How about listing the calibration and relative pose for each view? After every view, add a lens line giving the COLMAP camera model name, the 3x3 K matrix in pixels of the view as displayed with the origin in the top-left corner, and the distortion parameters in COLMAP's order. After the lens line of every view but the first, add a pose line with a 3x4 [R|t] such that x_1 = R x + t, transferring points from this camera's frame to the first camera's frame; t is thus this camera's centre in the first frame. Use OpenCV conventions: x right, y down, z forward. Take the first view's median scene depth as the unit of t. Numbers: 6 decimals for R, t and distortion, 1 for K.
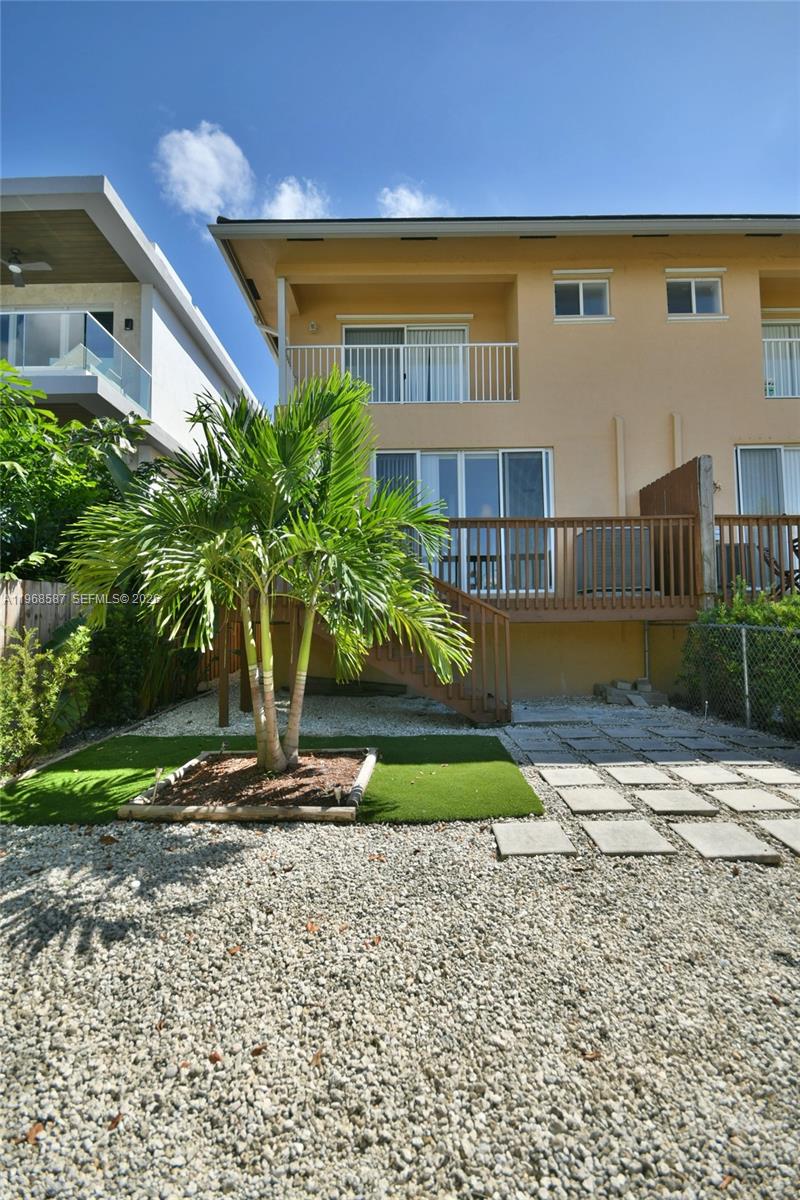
lens RADIAL K [[521.9, 0, 397.9], [0, 521.9, 599.2], [0, 0, 1]] dist [0.010840, -0.002531]
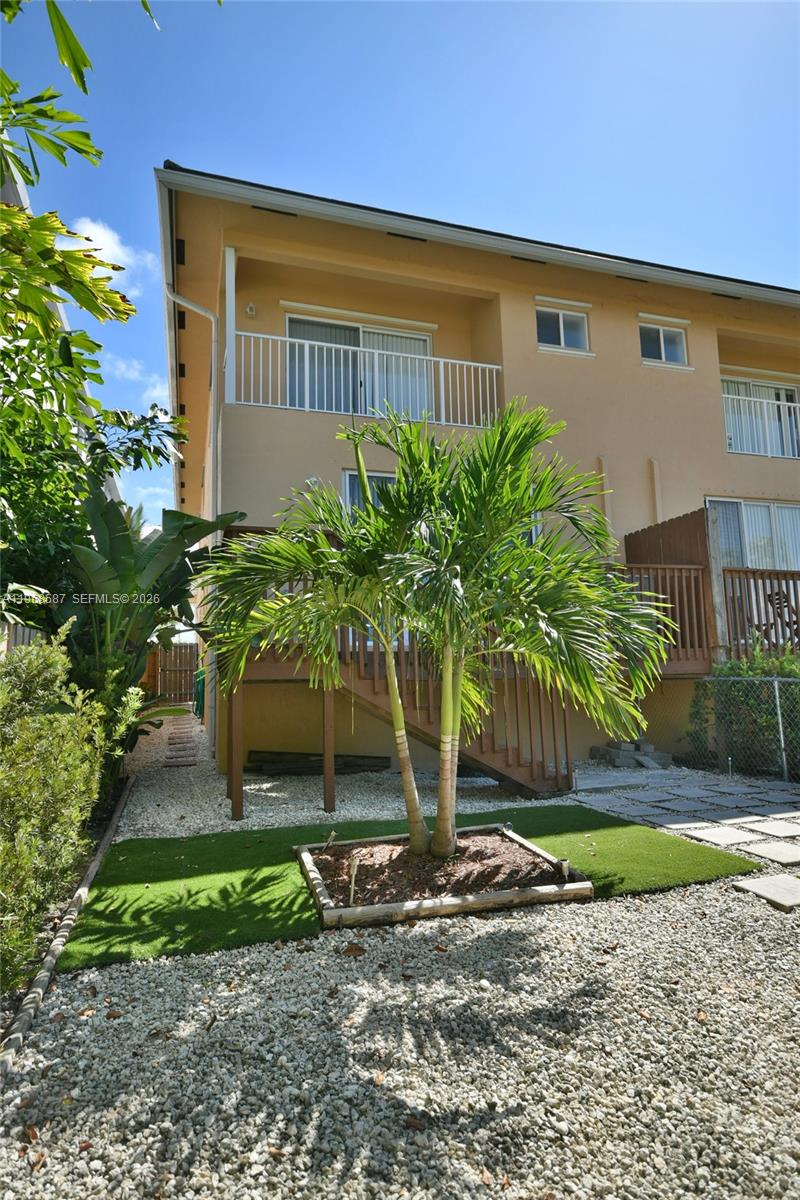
lens RADIAL K [[673.3, 0, 400.9], [0, 673.3, 600.6], [0, 0, 1]] dist [0.016703, 0.002744]
pose [[0.952043, 0.025306, 0.304917, -0.354348], [0.000742, 0.996380, -0.085009, 0.010022], [-0.305964, 0.081158, 0.948577, -0.012879]]
